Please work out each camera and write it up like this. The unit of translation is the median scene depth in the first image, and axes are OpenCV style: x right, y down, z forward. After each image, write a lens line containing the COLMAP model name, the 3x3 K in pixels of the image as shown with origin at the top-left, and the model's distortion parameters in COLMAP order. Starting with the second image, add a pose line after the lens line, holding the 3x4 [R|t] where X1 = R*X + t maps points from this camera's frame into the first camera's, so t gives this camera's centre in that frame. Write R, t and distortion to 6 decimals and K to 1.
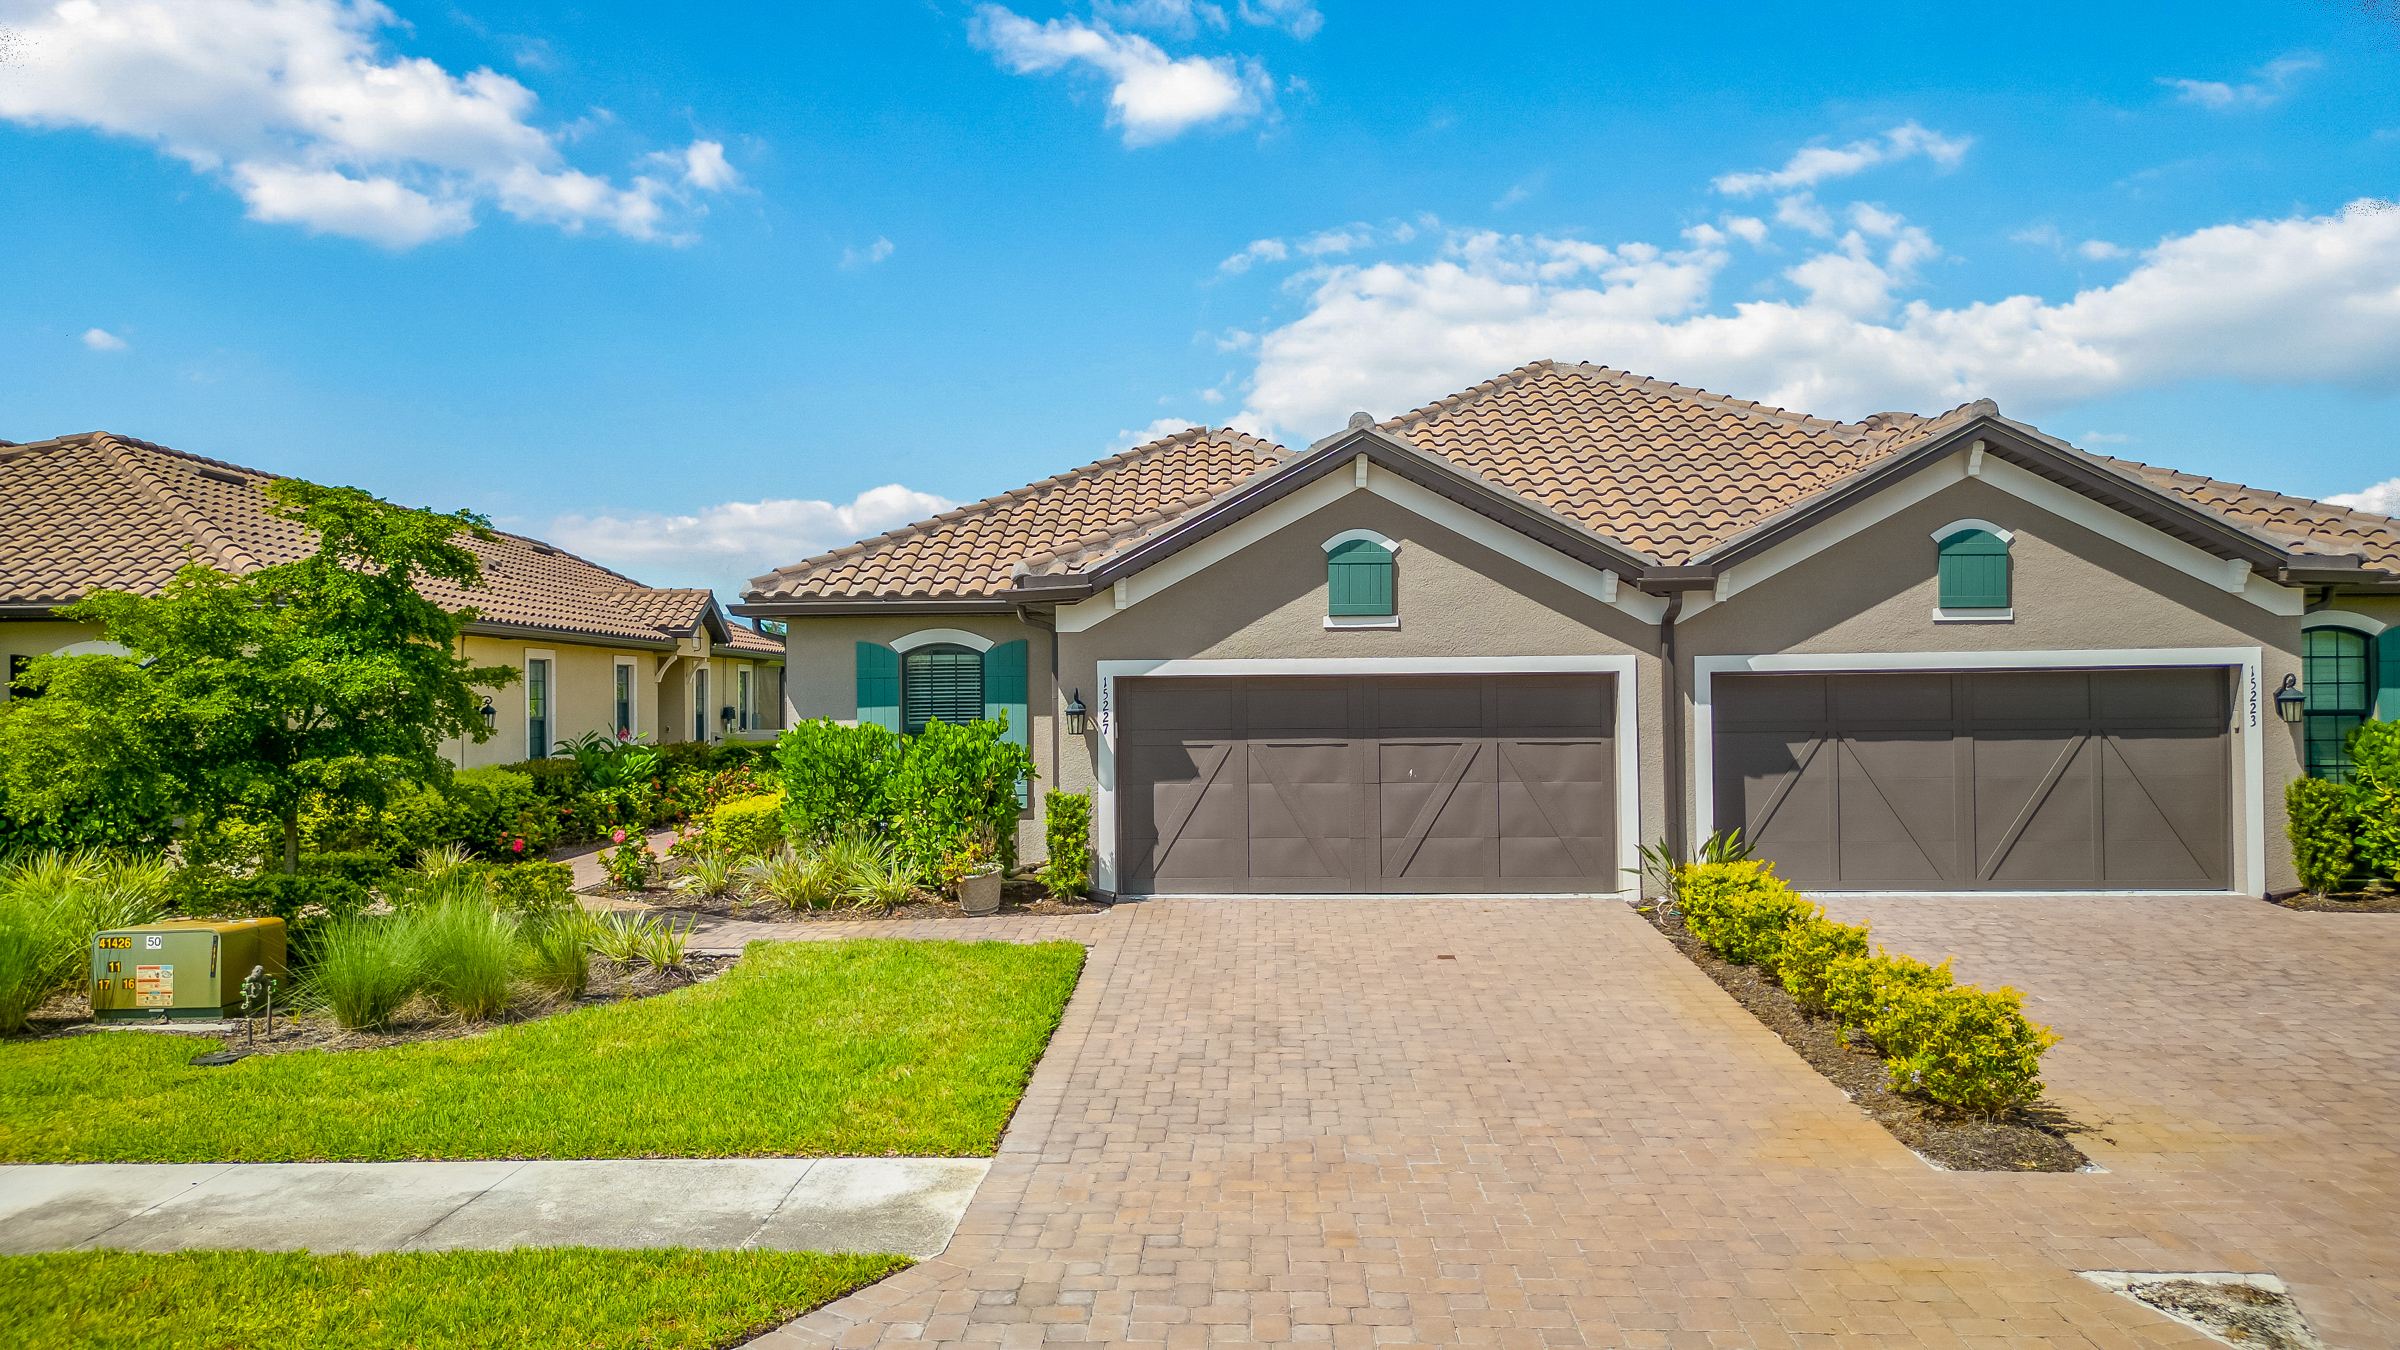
lens RADIAL K [[1684.3, 0, 1200.0], [0, 1684.3, 675.0], [0, 0, 1]] dist [0.063558, -0.082264]
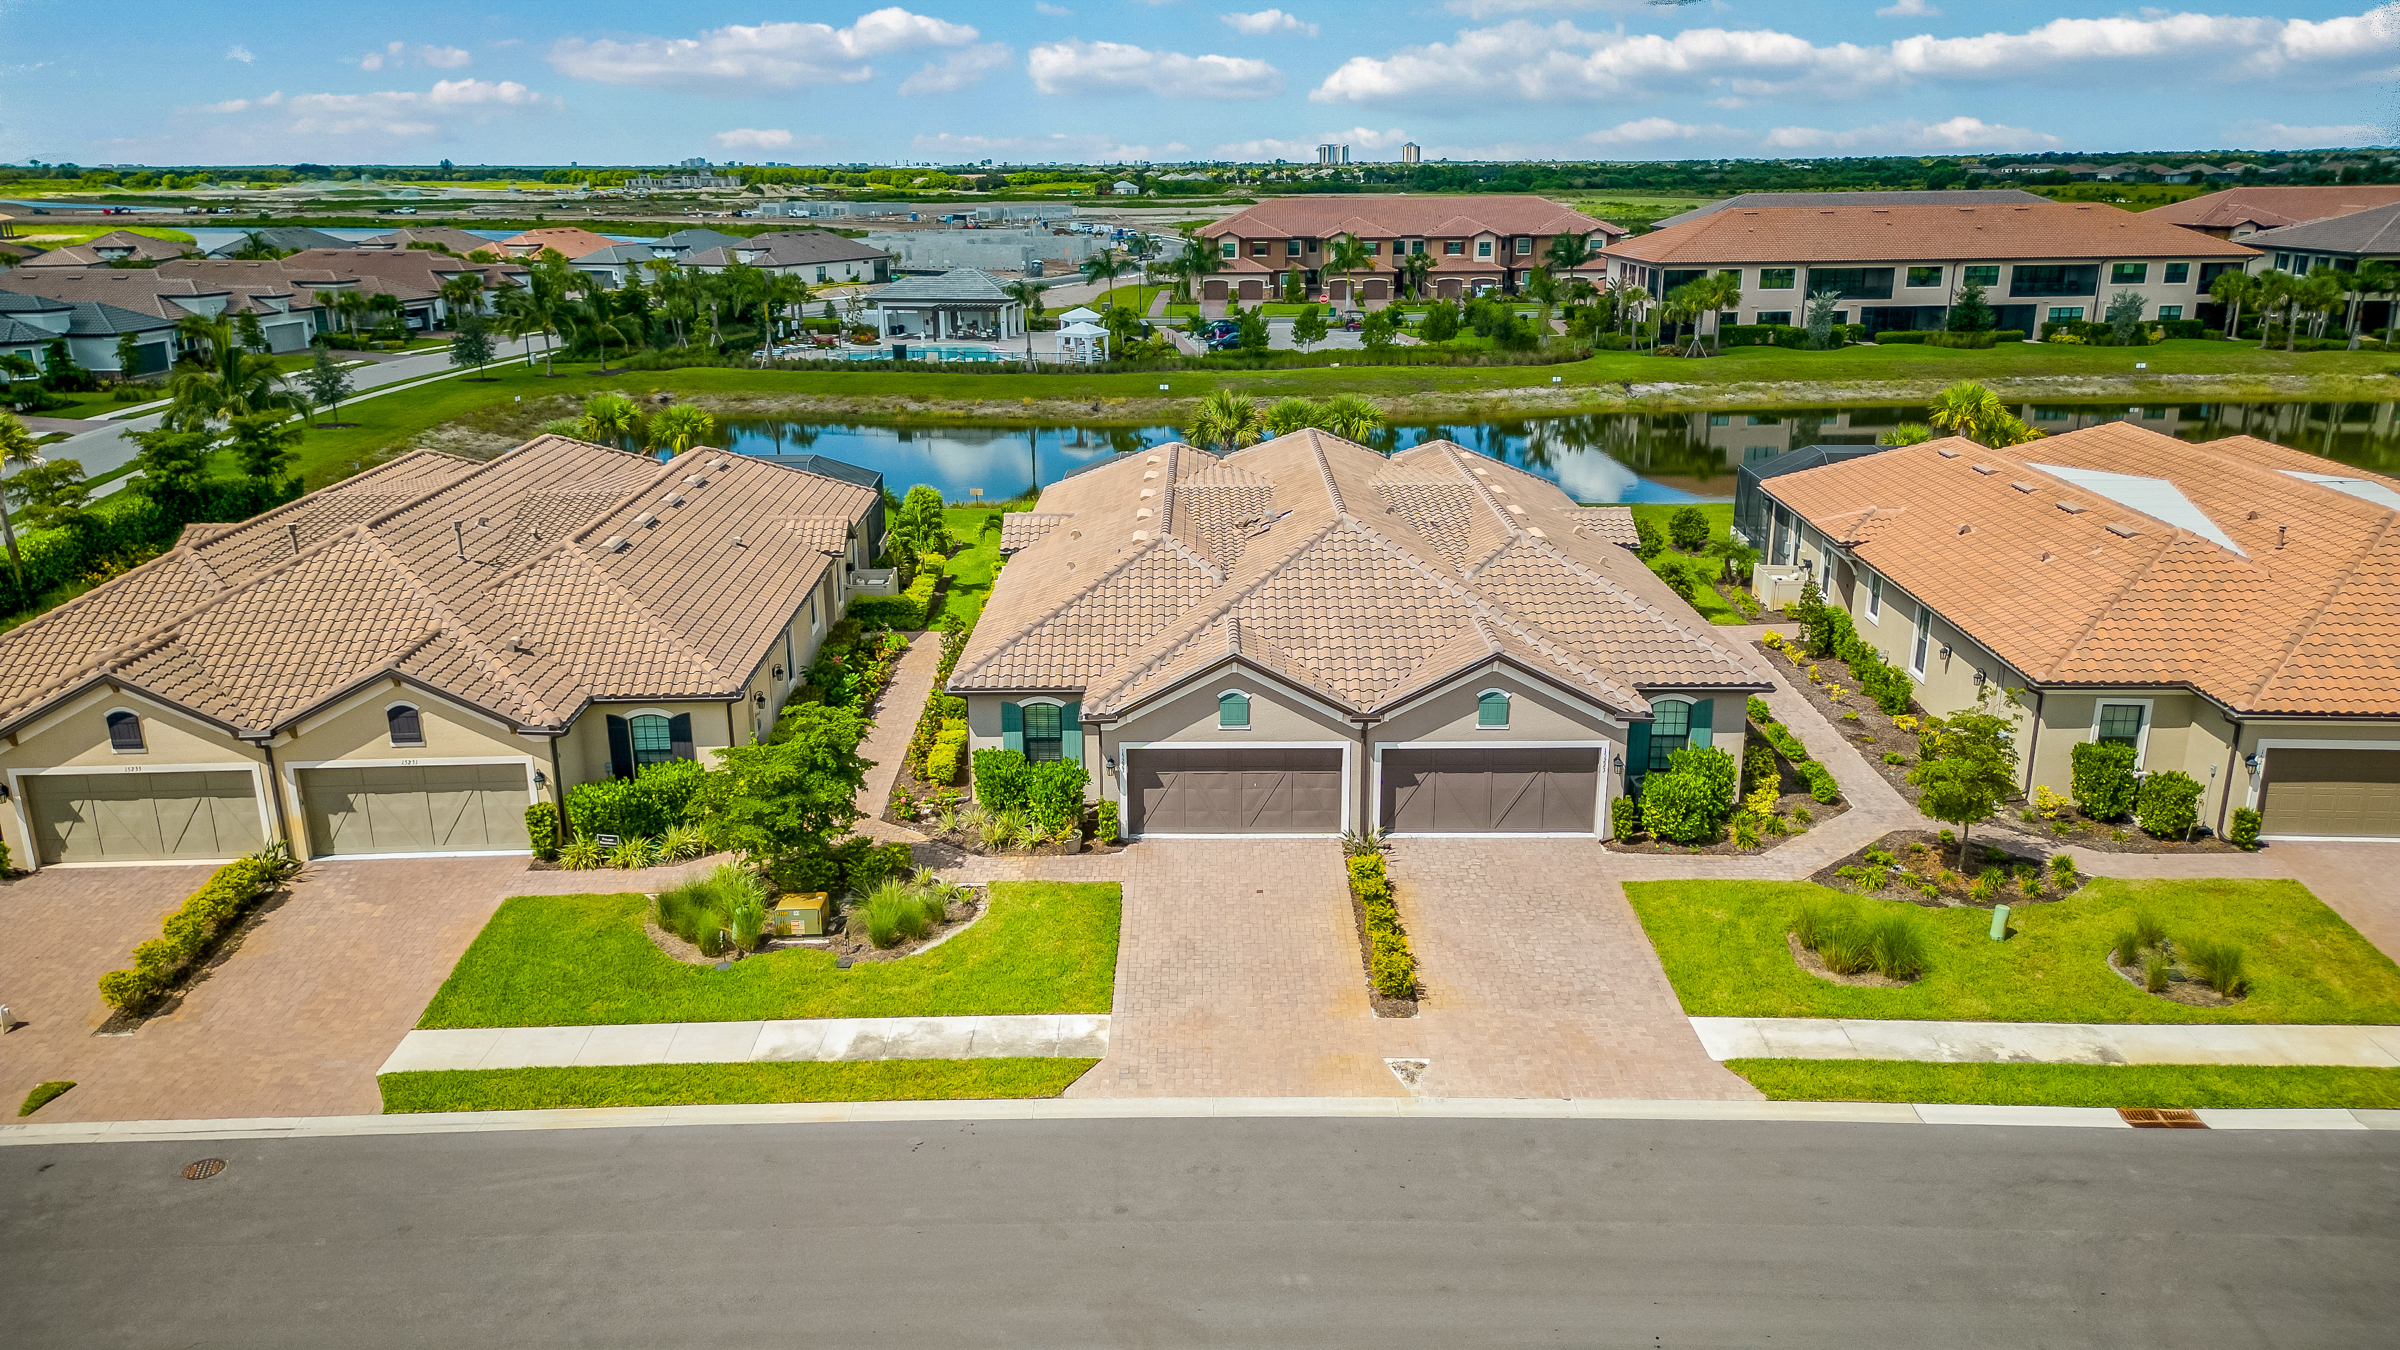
lens RADIAL K [[1684.3, 0, 1200.0], [0, 1684.3, 675.0], [0, 0, 1]] dist [0.063558, -0.082264]
pose [[0.999361, -0.006786, 0.035091, -0.031165], [-0.004115, 0.953434, 0.301573, -0.800422], [-0.035503, -0.301525, 0.952797, -1.181298]]
